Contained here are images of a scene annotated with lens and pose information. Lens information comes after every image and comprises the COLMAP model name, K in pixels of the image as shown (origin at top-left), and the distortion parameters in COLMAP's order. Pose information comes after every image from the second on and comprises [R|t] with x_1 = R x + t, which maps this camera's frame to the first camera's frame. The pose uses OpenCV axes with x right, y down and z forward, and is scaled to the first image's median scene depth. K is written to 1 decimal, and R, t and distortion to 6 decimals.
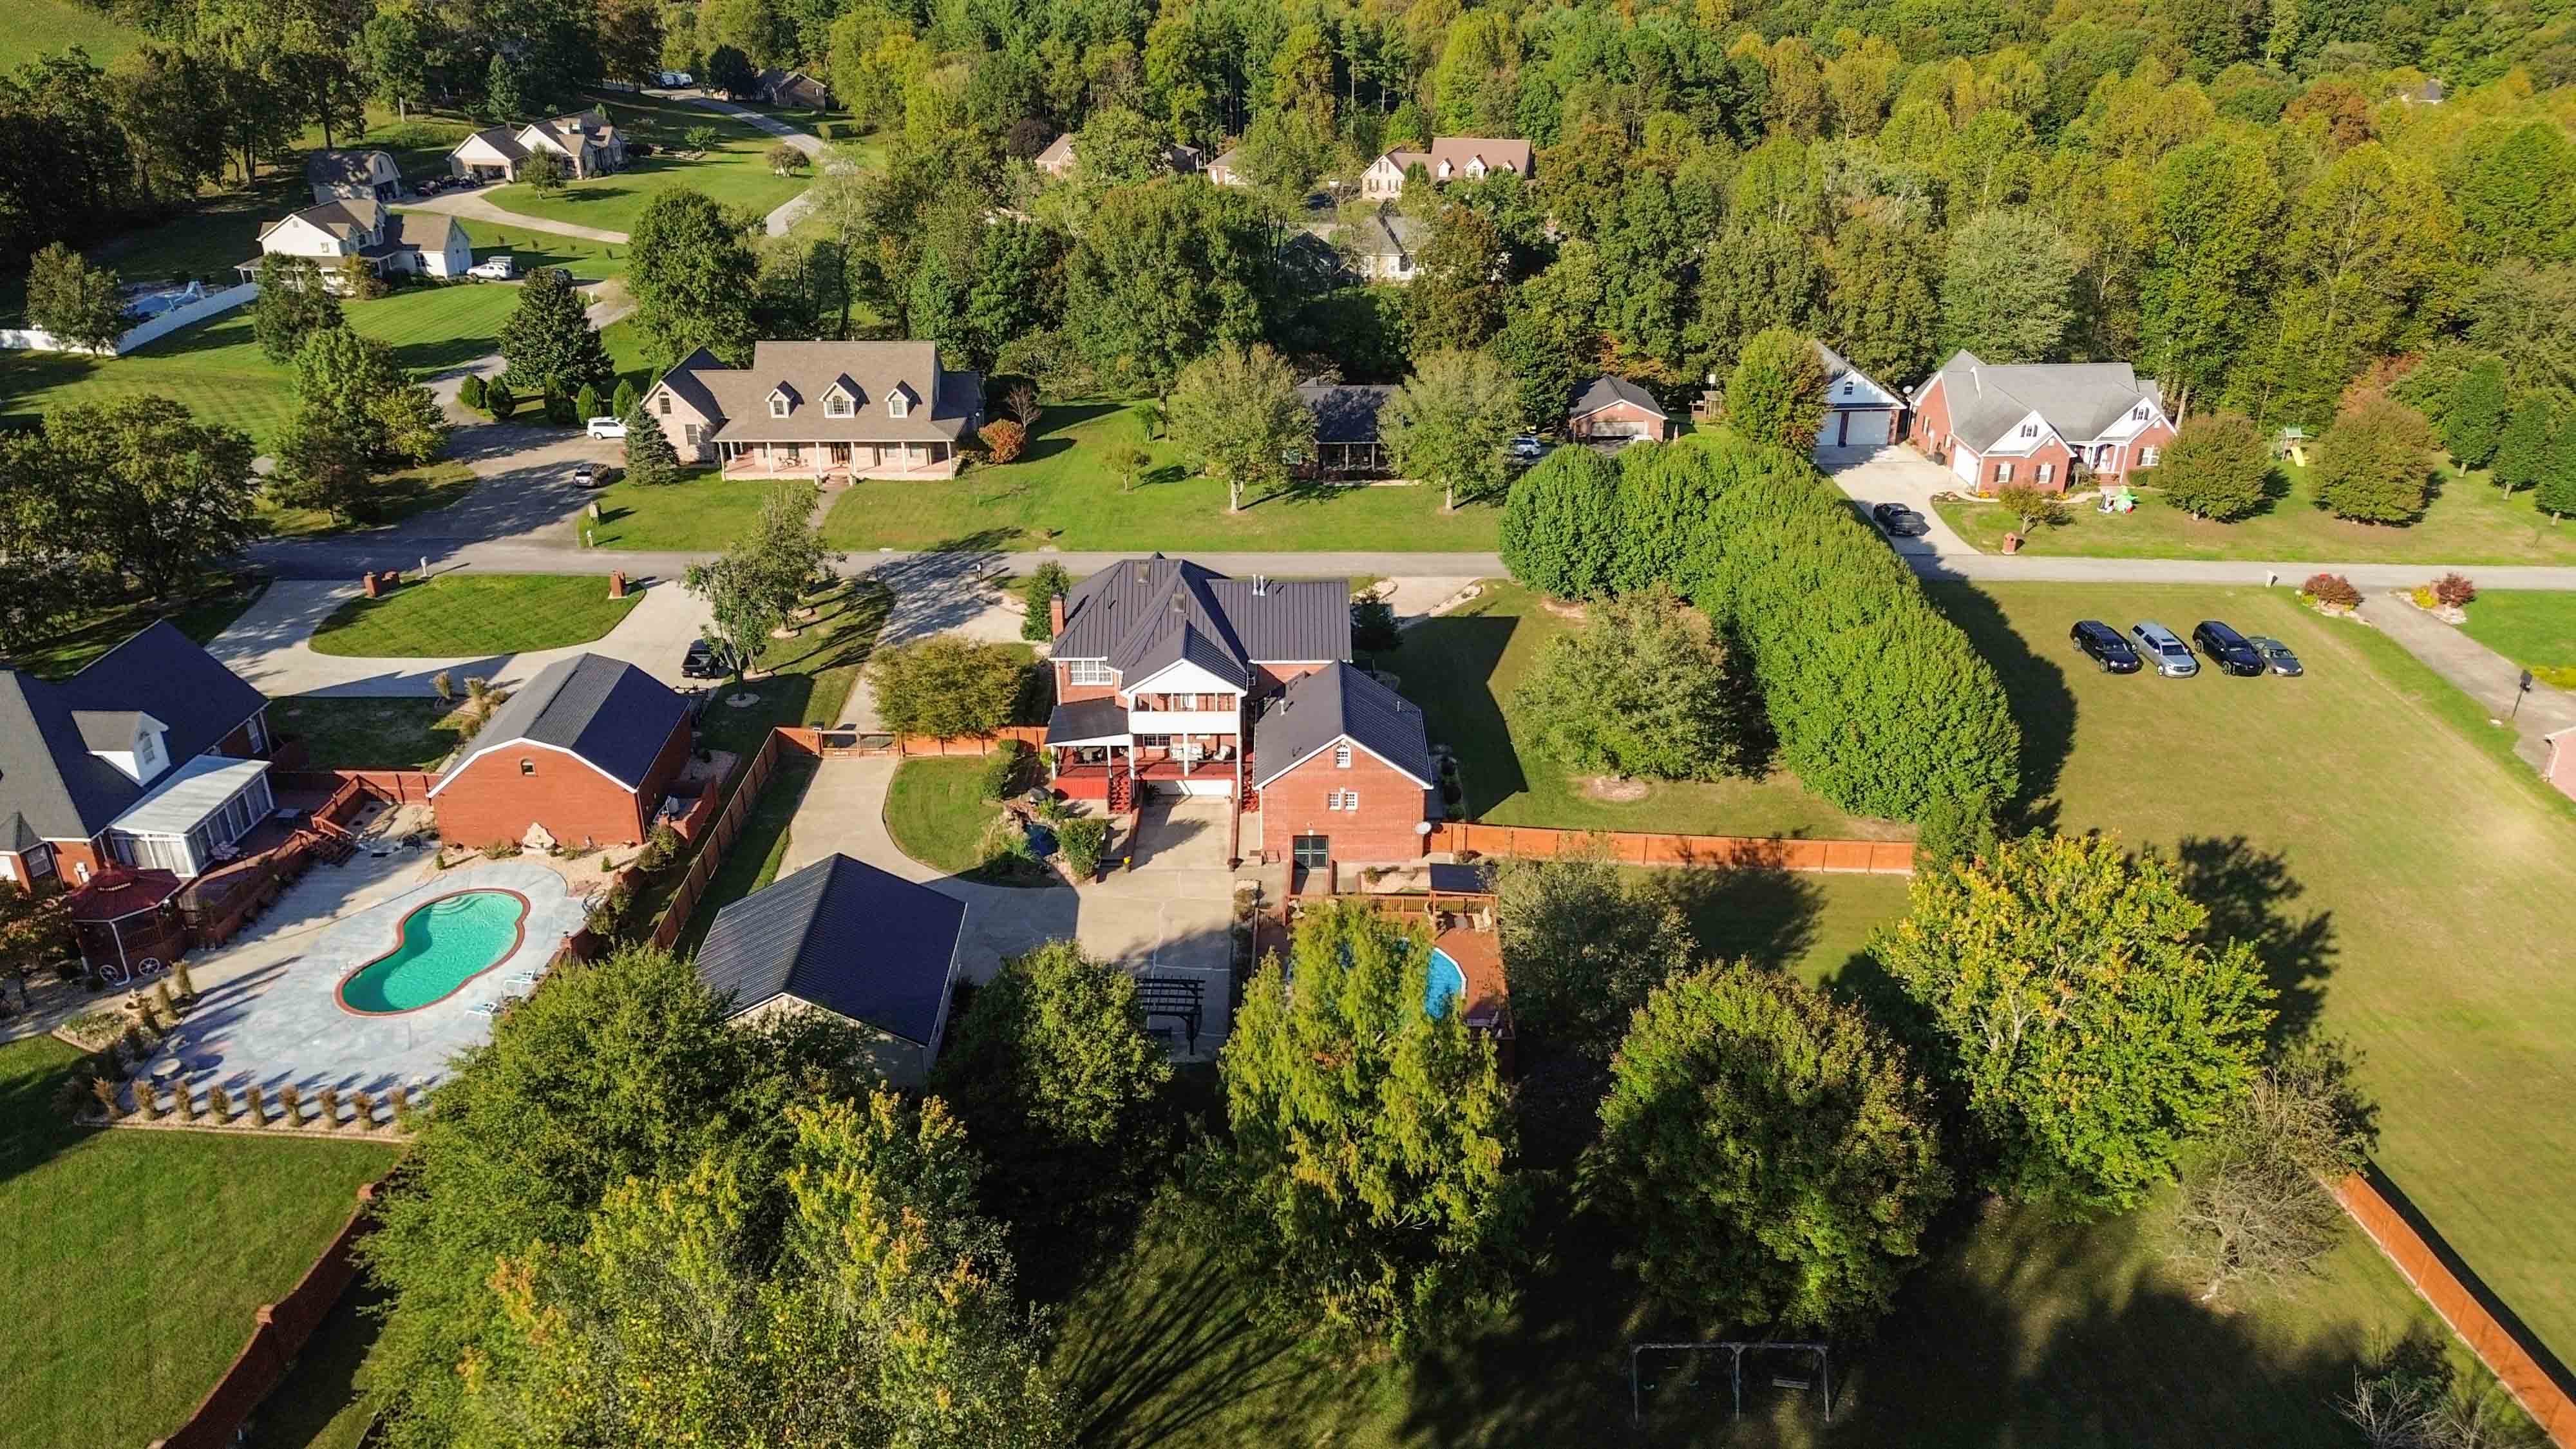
lens RADIAL K [[1811.9, 0, 1281.9], [0, 1811.9, 723.8], [0, 0, 1]] dist [0.041150, -0.030600]
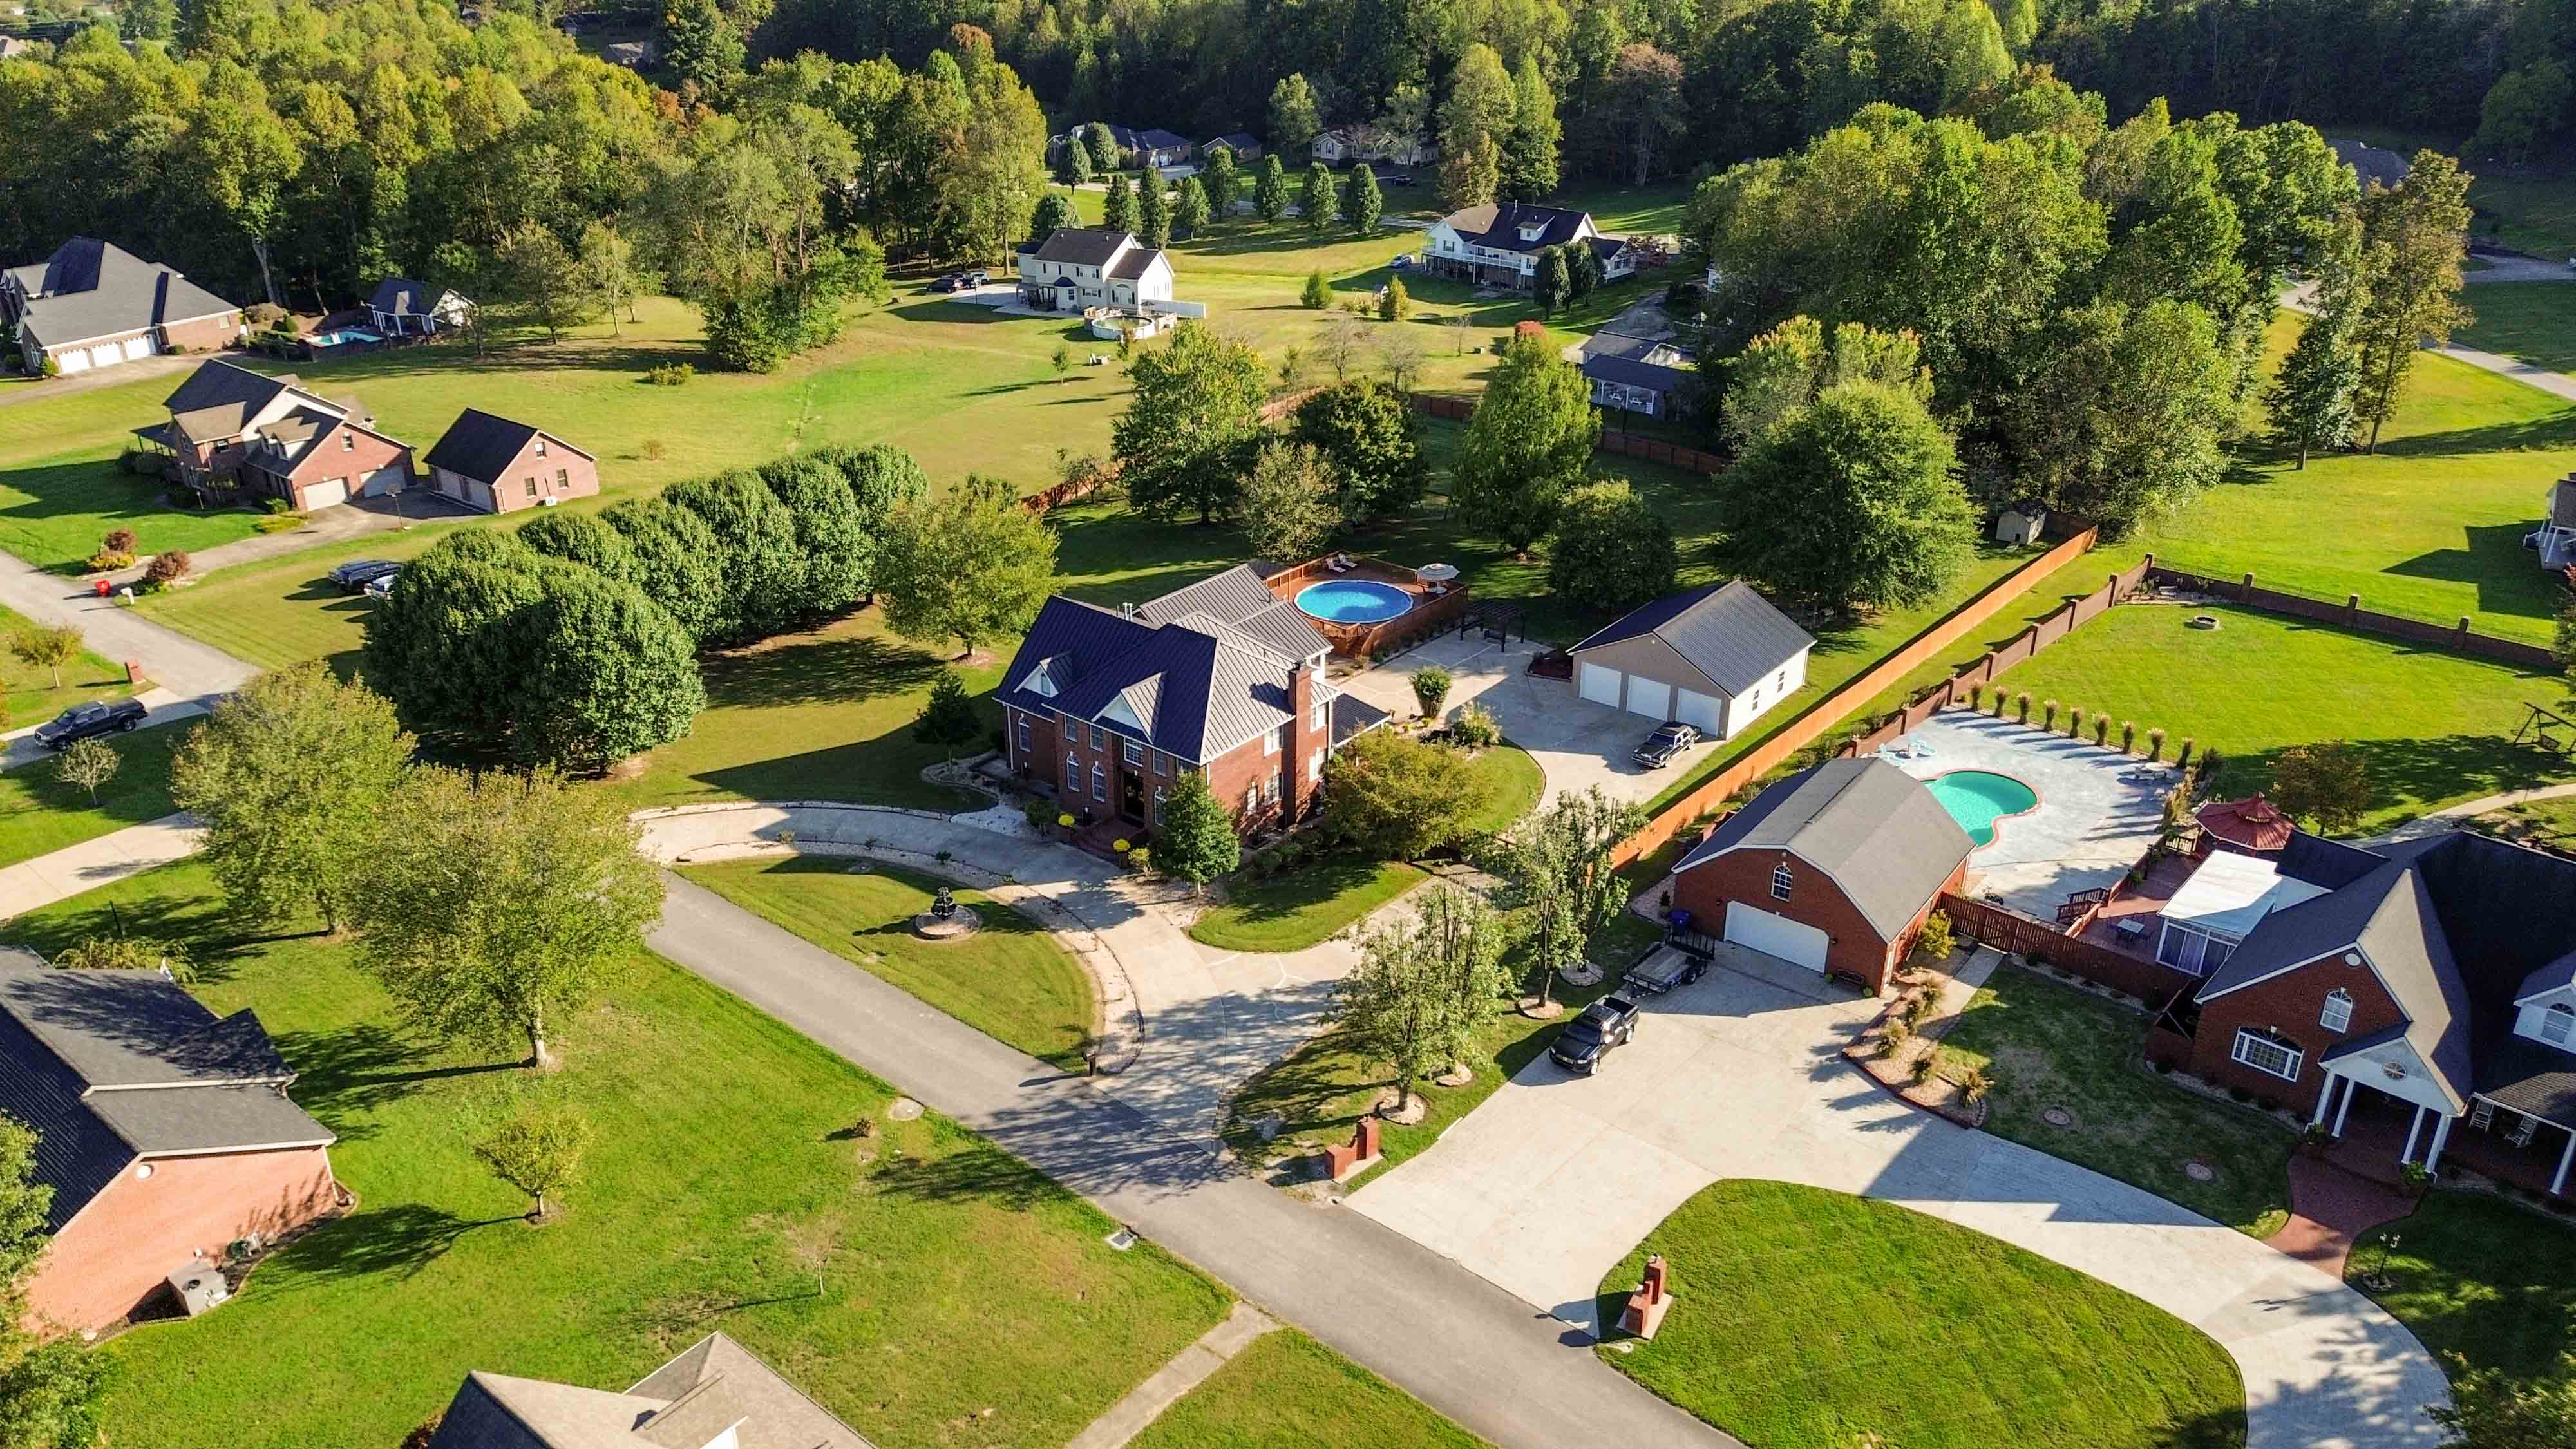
lens RADIAL K [[1811.9, 0, 1300.0], [0, 1811.9, 726.9], [0, 0, 1]] dist [0.041150, -0.030600]
pose [[-0.773921, -0.266535, 0.574460, -0.536776], [0.268353, 0.683620, 0.678712, -0.548338], [-0.573613, 0.679428, -0.457543, 1.179483]]
